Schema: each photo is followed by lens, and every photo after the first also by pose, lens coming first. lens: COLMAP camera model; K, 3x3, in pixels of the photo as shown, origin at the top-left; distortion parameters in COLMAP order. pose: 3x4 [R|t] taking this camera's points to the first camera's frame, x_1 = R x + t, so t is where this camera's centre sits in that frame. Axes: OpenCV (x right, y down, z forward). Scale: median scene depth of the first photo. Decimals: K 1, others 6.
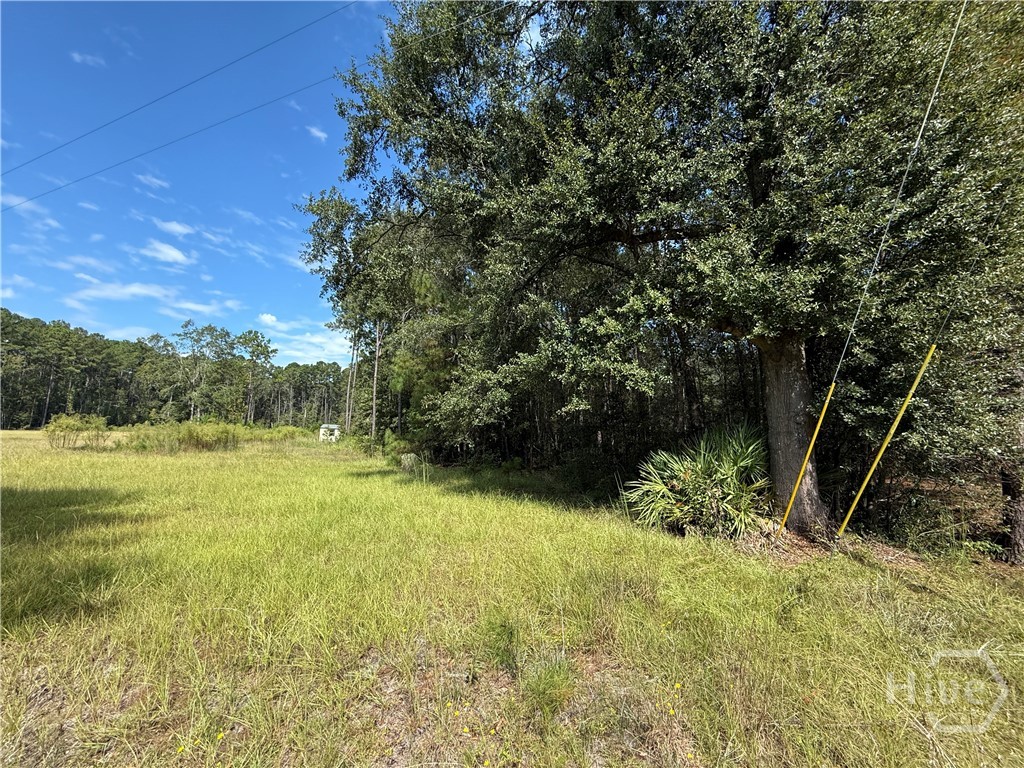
lens RADIAL K [[406.0, 0, 509.8], [0, 406.0, 382.6], [0, 0, 1]] dist [-0.000526, 0.000023]
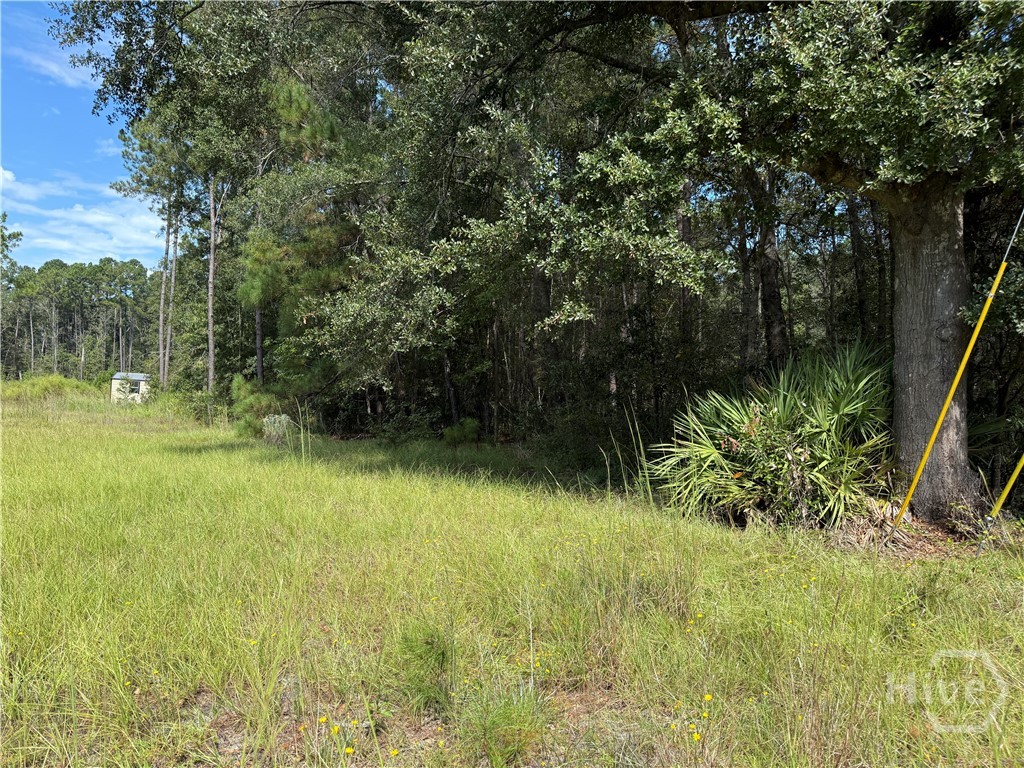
lens RADIAL K [[710.9, 0, 508.6], [0, 710.9, 379.7], [0, 0, 1]] dist [0.103554, -0.155559]
pose [[0.997785, -0.001148, 0.066518, 0.008377], [-0.006009, 0.994208, 0.107306, 0.030337], [-0.066256, -0.107468, 0.991998, -0.000911]]
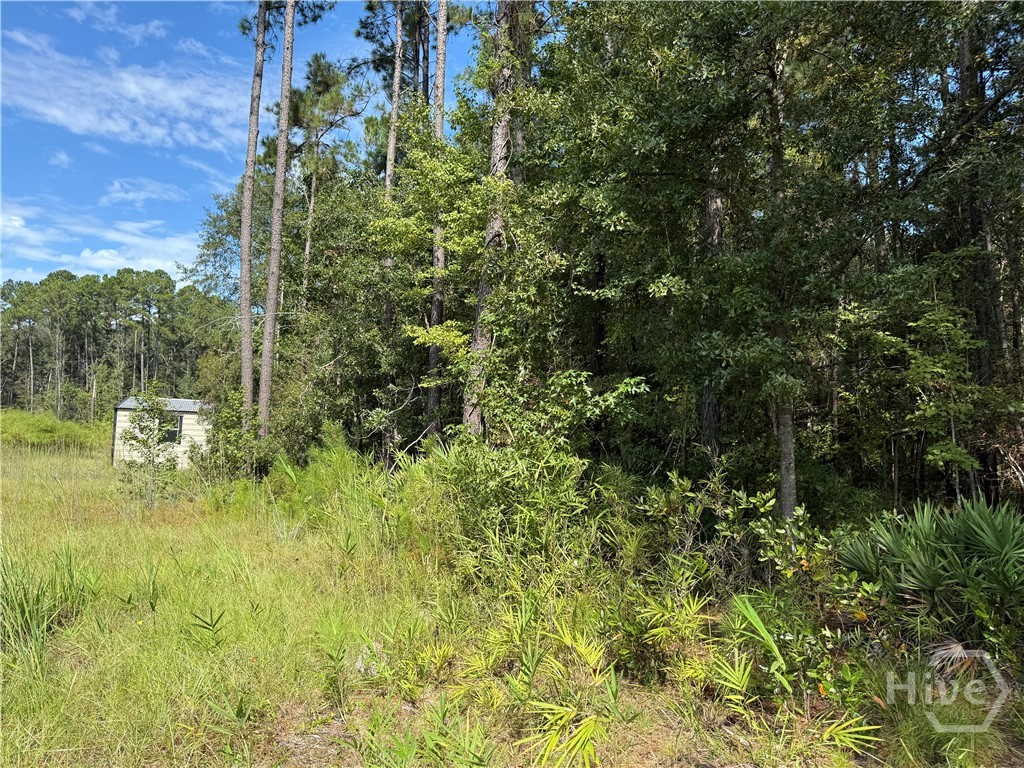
lens RADIAL K [[709.1, 0, 514.3], [0, 709.1, 385.9], [0, 0, 1]] dist [0.103410, -0.149318]
pose [[0.998703, -0.010372, 0.049846, -1.595017], [0.007191, 0.997951, 0.063581, 0.448218], [-0.050404, -0.063140, 0.996731, 3.529428]]
